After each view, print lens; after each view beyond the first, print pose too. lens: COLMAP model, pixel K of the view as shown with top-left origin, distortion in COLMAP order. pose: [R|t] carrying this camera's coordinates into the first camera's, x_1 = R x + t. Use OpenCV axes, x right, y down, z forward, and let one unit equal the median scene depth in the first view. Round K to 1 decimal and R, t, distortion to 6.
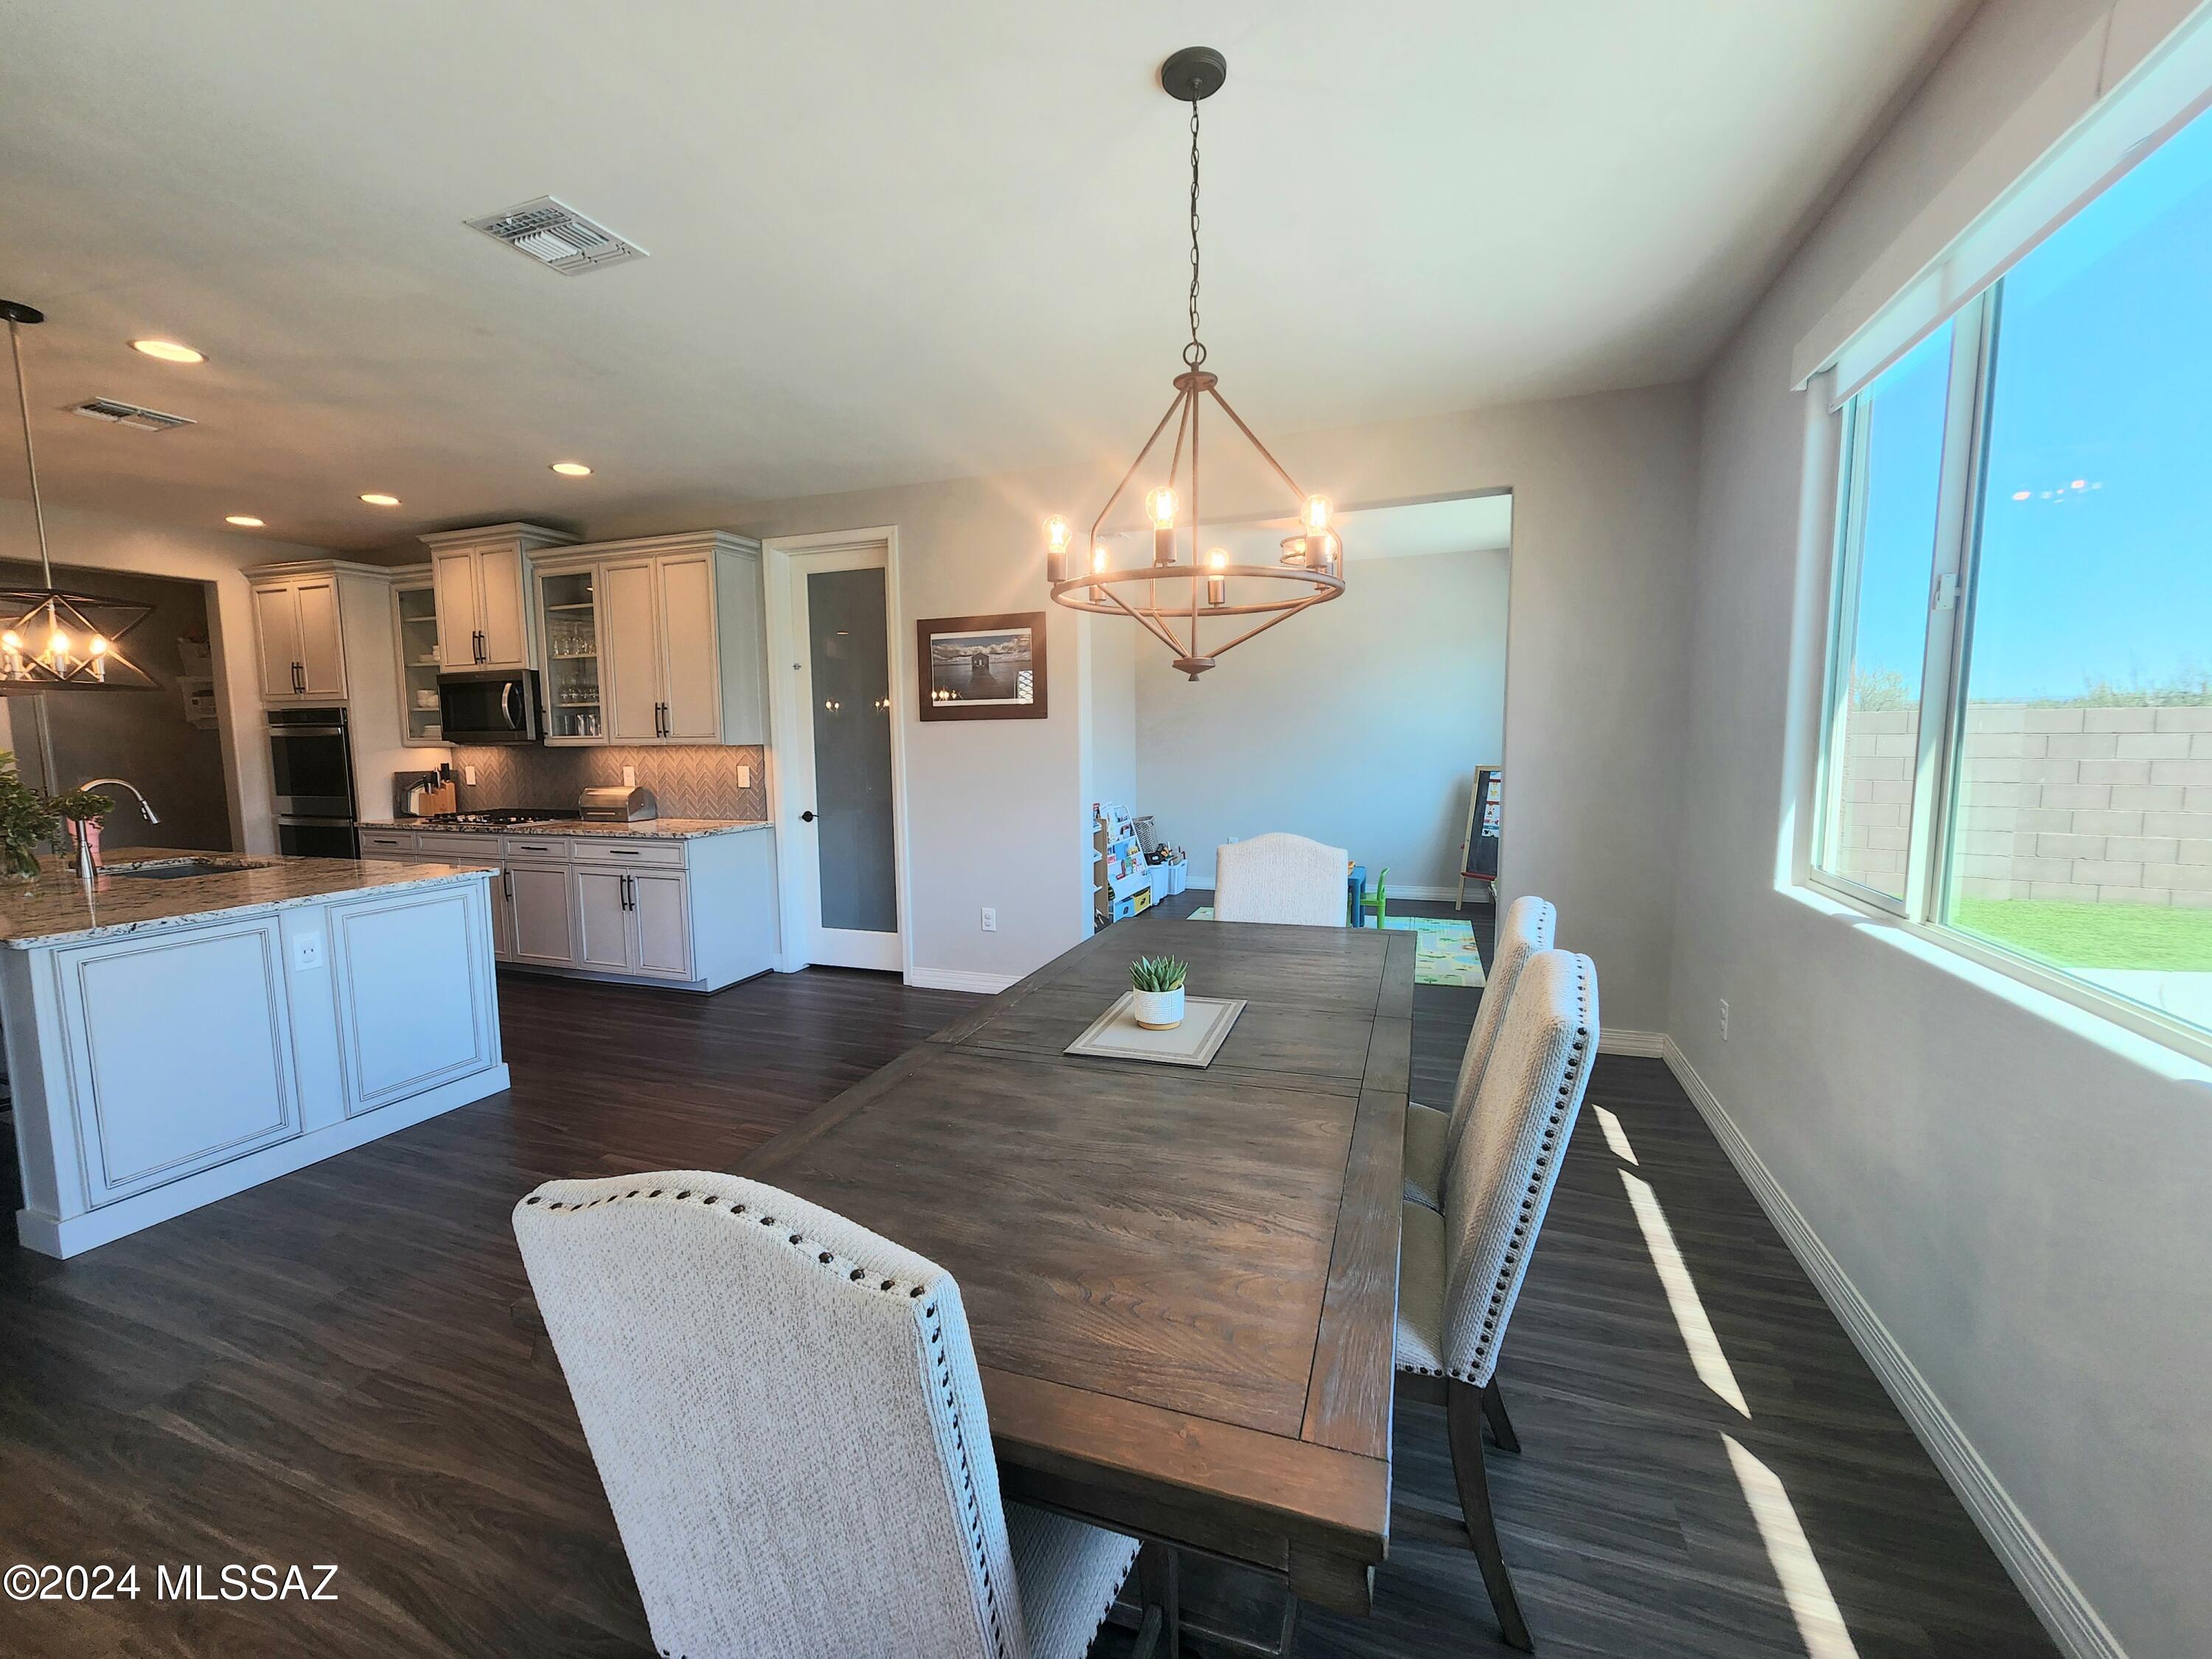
lens RADIAL K [[916.6, 0, 1091.5], [0, 916.6, 824.0], [0, 0, 1]] dist [0.008675, -0.000558]
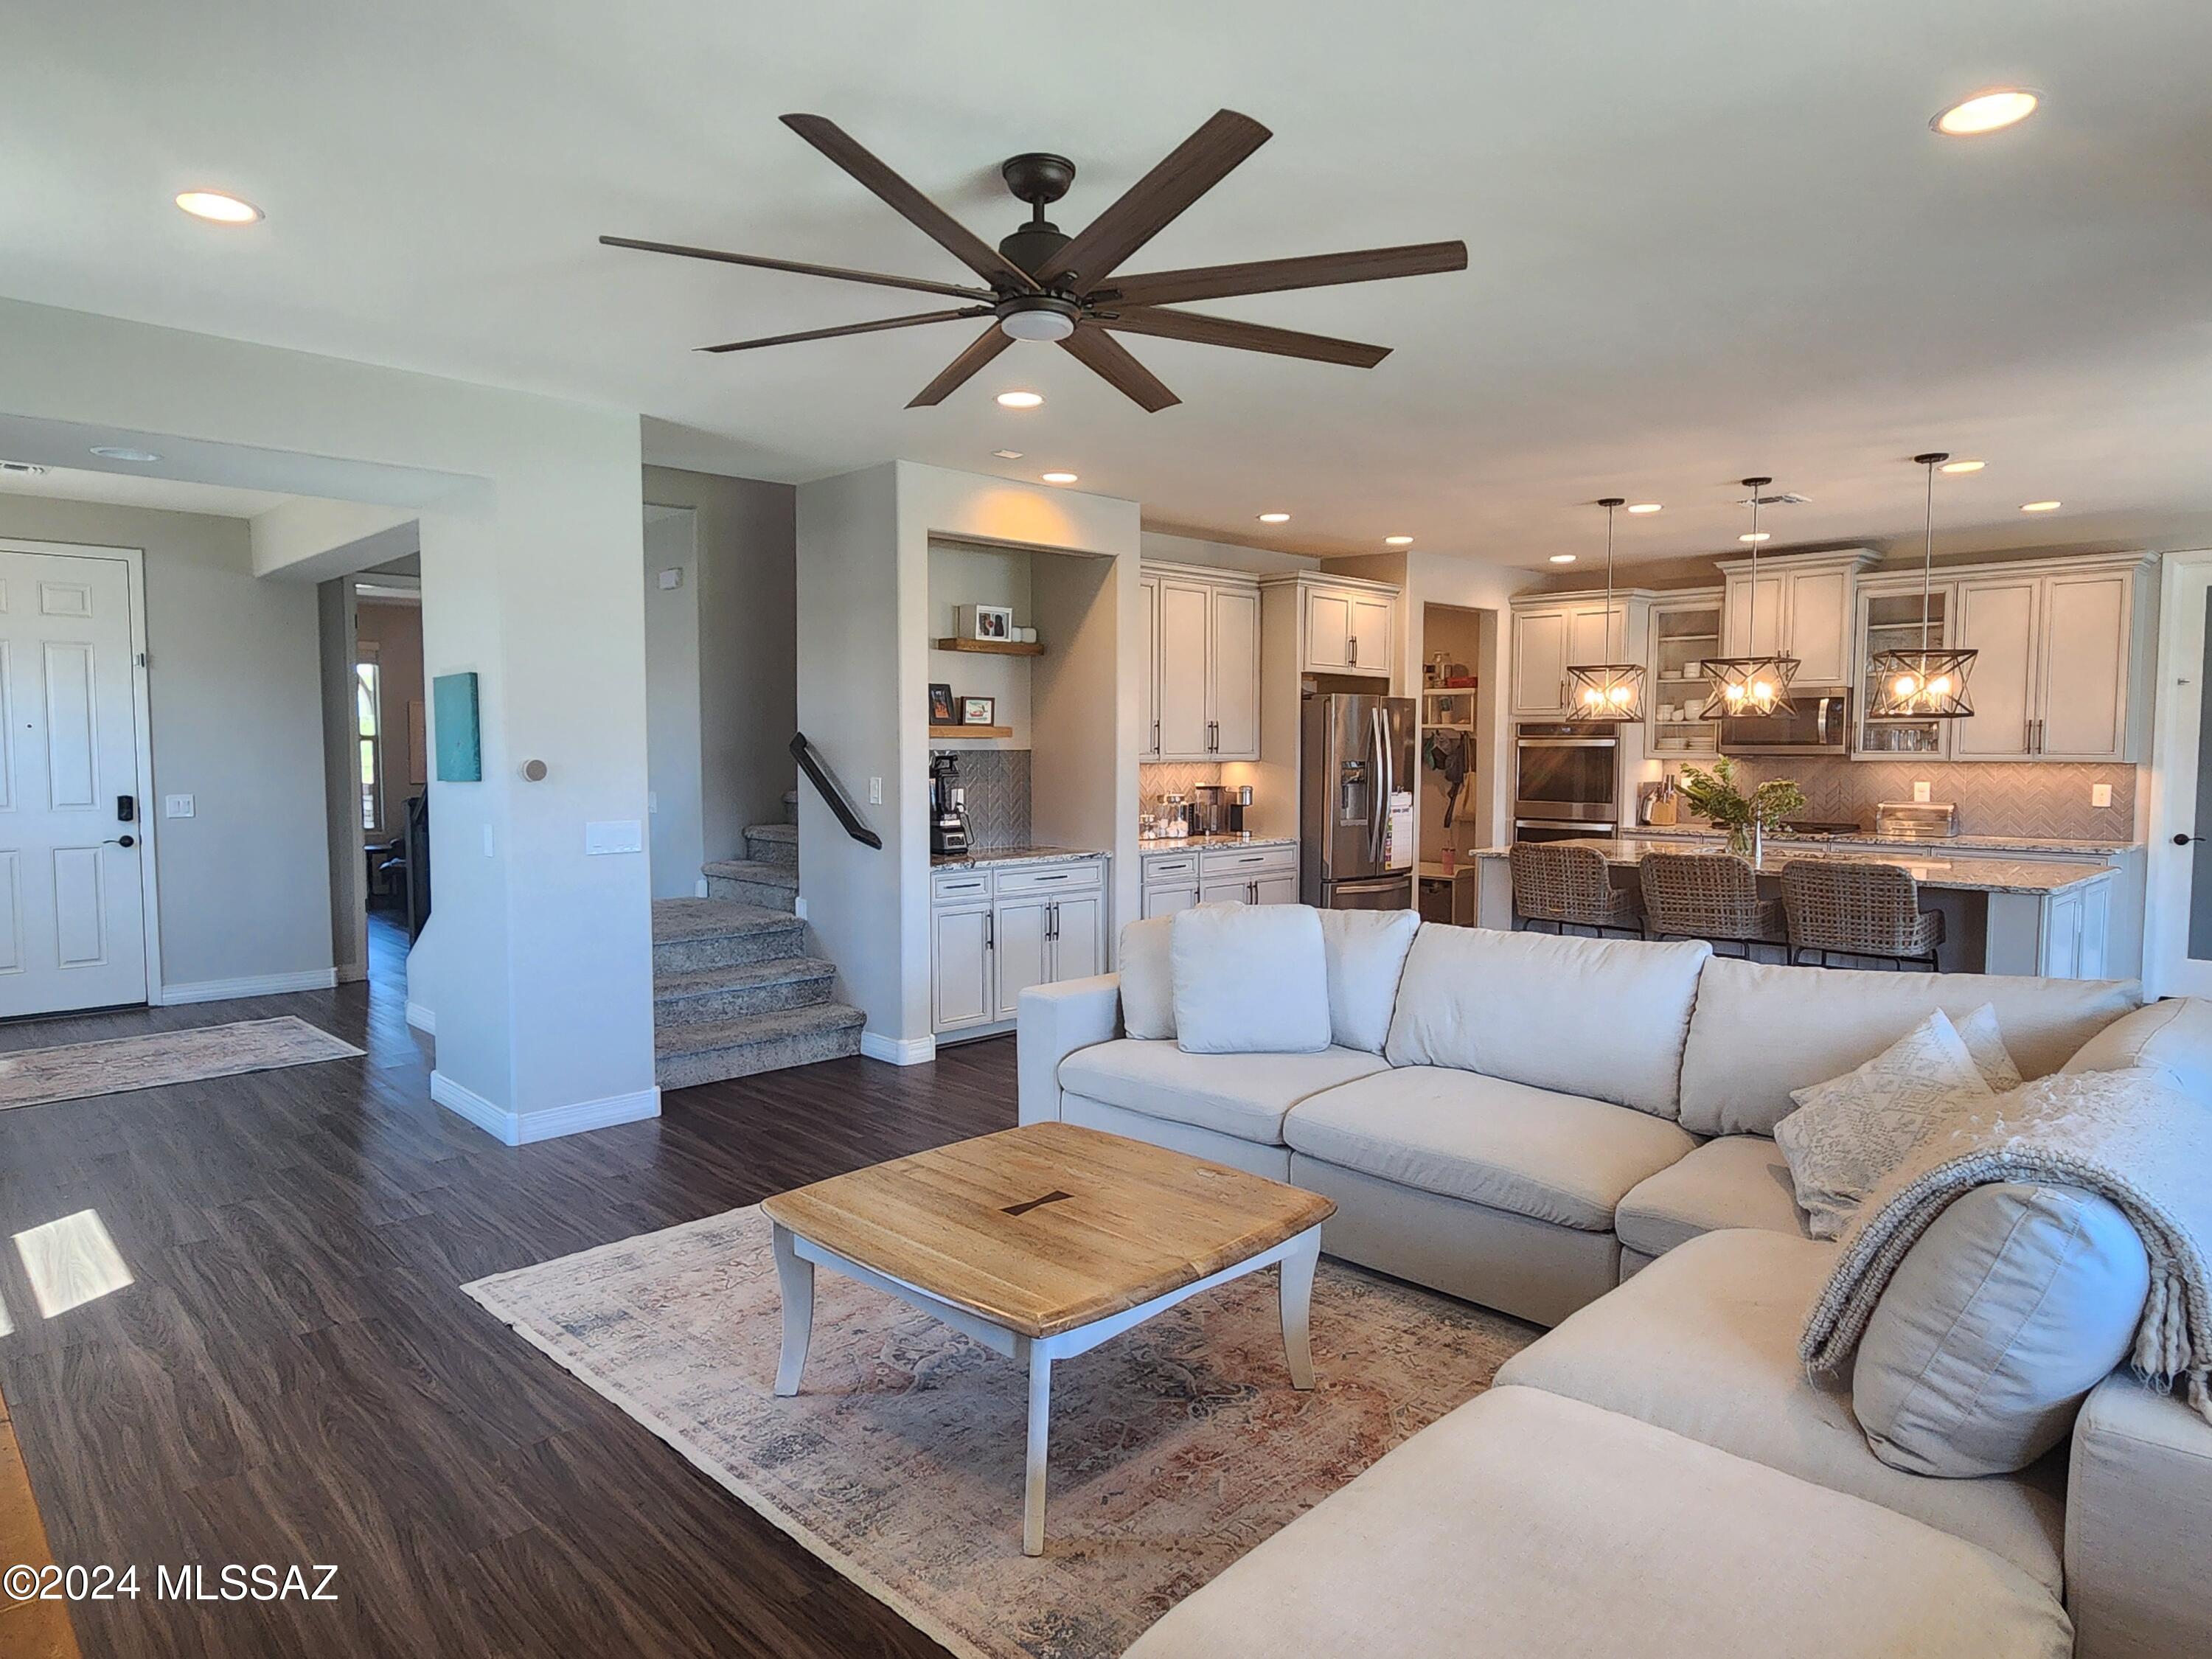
lens RADIAL K [[1327.2, 0, 1079.5], [0, 1327.2, 830.5], [0, 0, 1]] dist [0.000695, -0.002119]
pose [[0.900386, 0.041128, -0.433143, -0.738722], [-0.053946, 0.998393, -0.017339, 0.067275], [0.431734, 0.038978, 0.901158, -0.722054]]
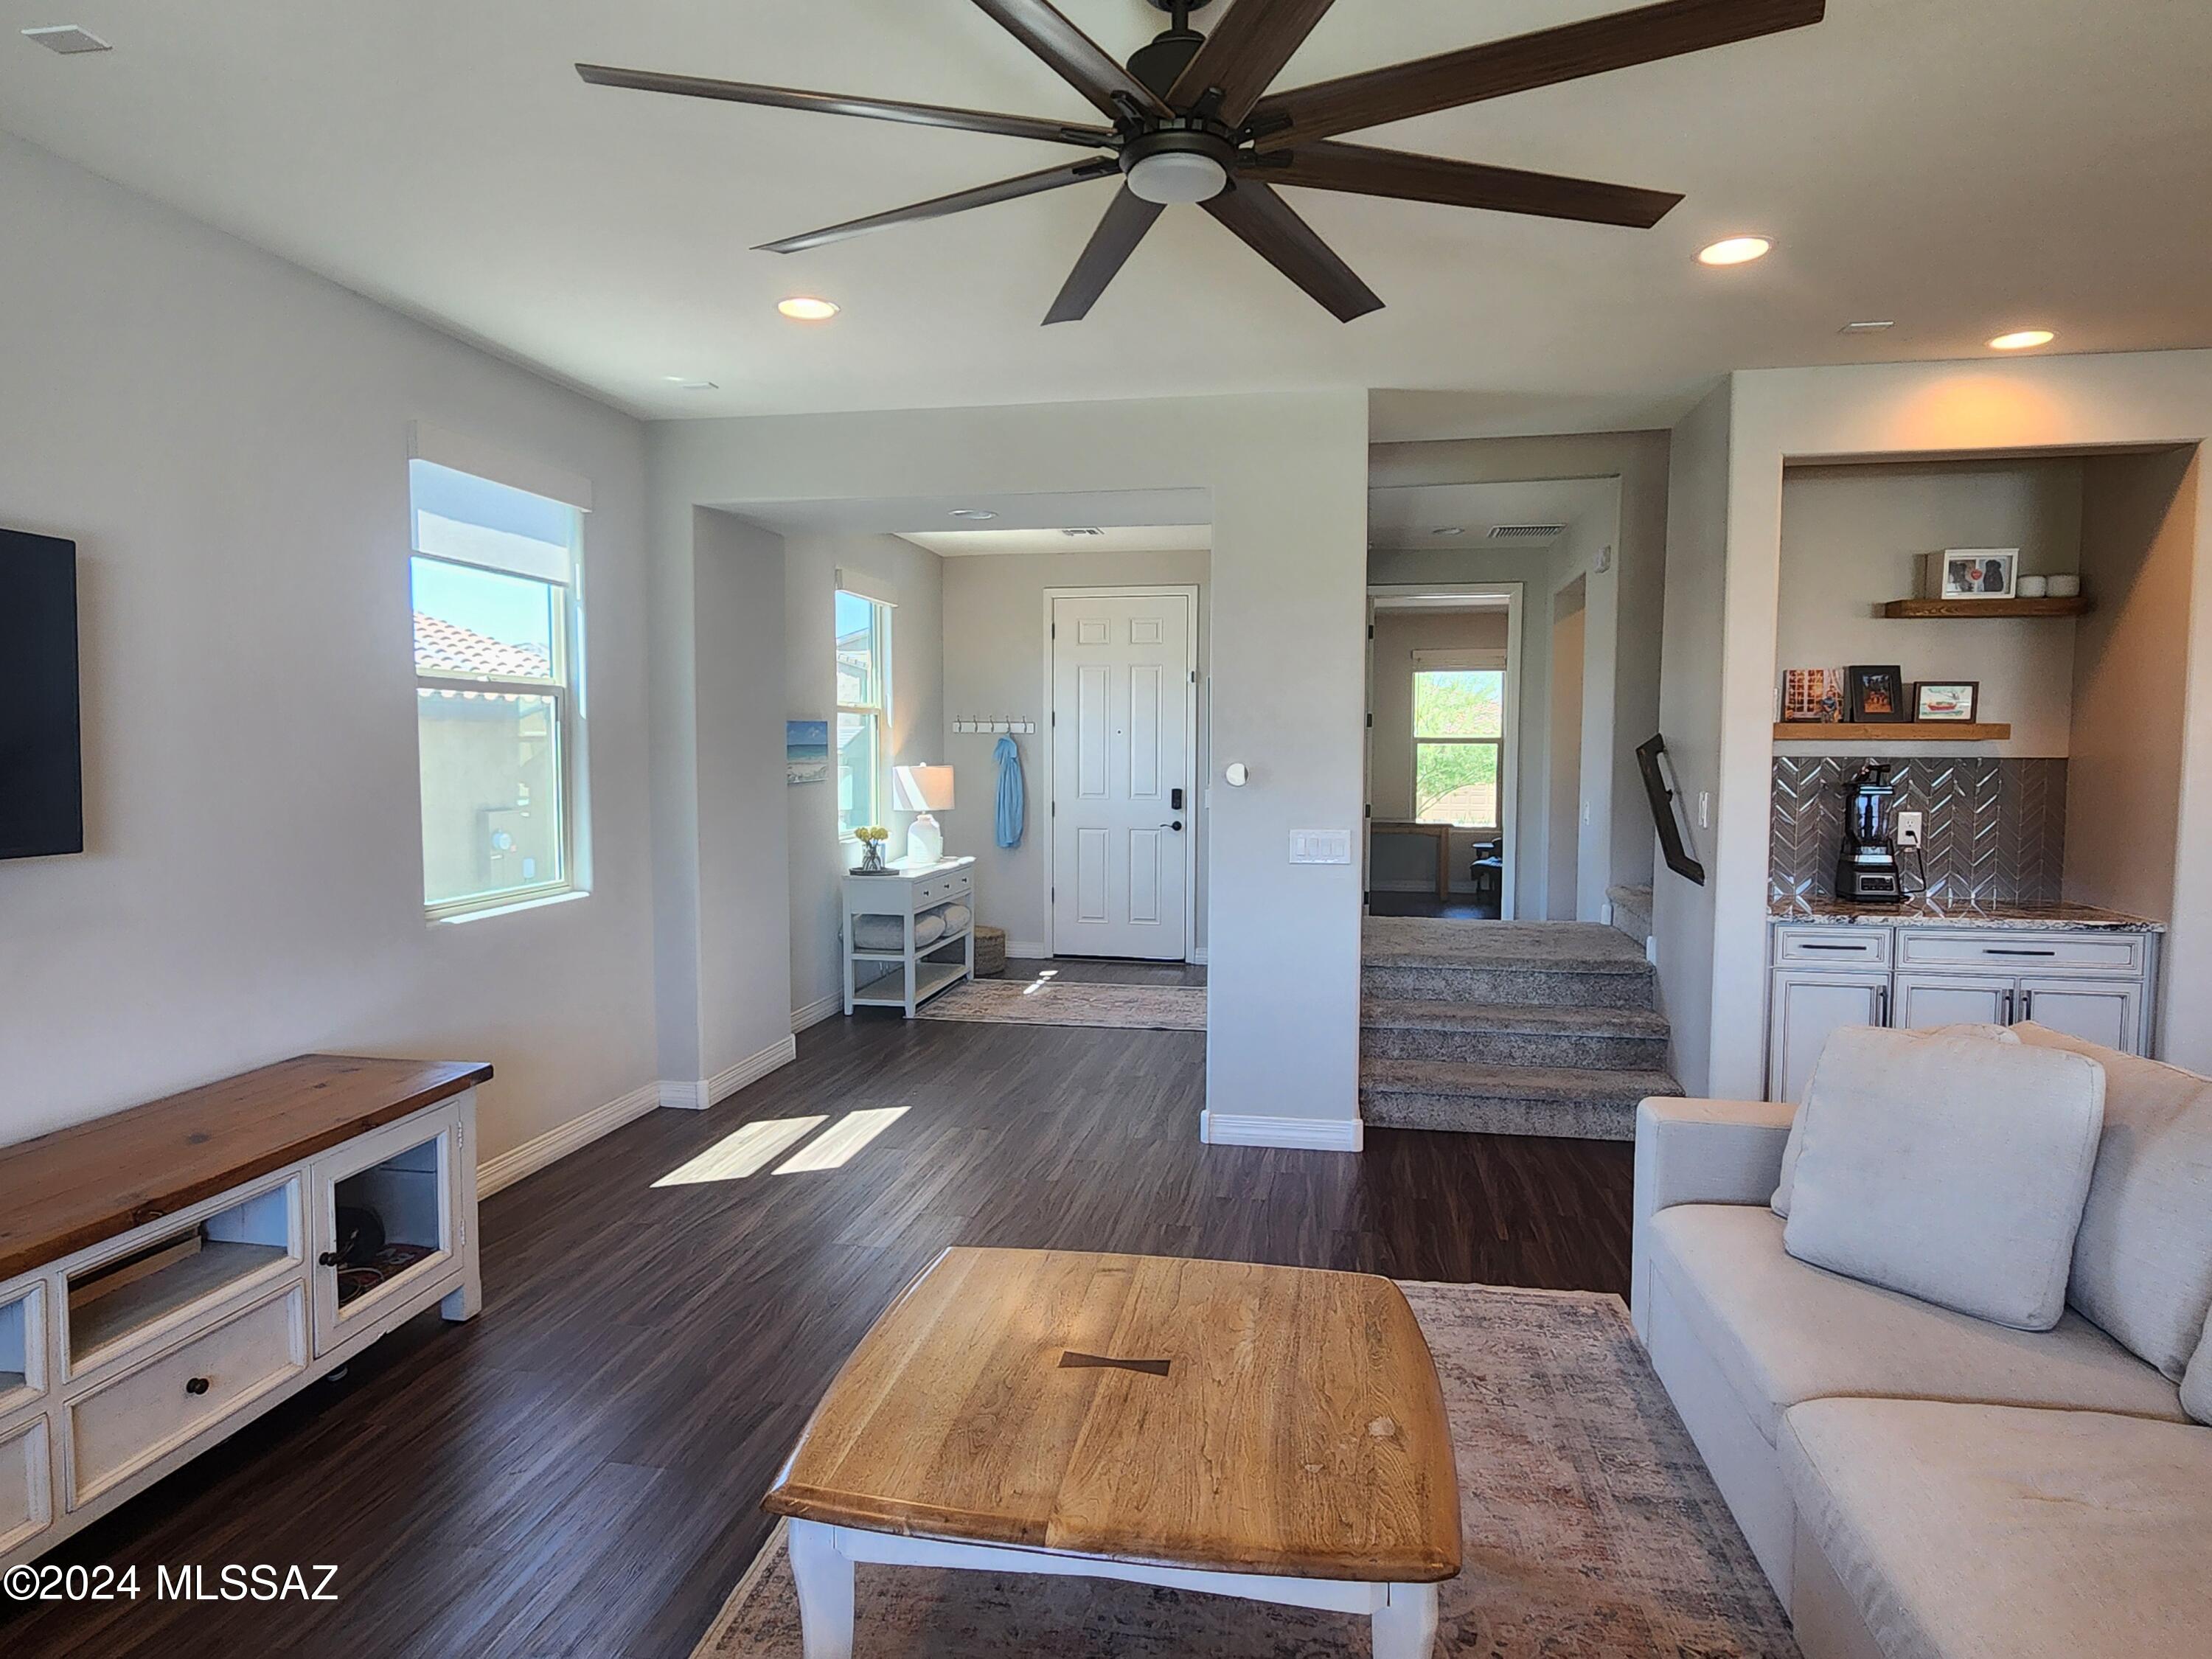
lens RADIAL K [[1327.2, 0, 1079.5], [0, 1327.2, 830.5], [0, 0, 1]] dist [0.000695, -0.002119]
pose [[0.164774, 0.076911, -0.983328, -0.596139], [-0.099814, 0.993137, 0.060953, 0.025044], [0.981268, 0.088107, 0.171320, -0.331419]]
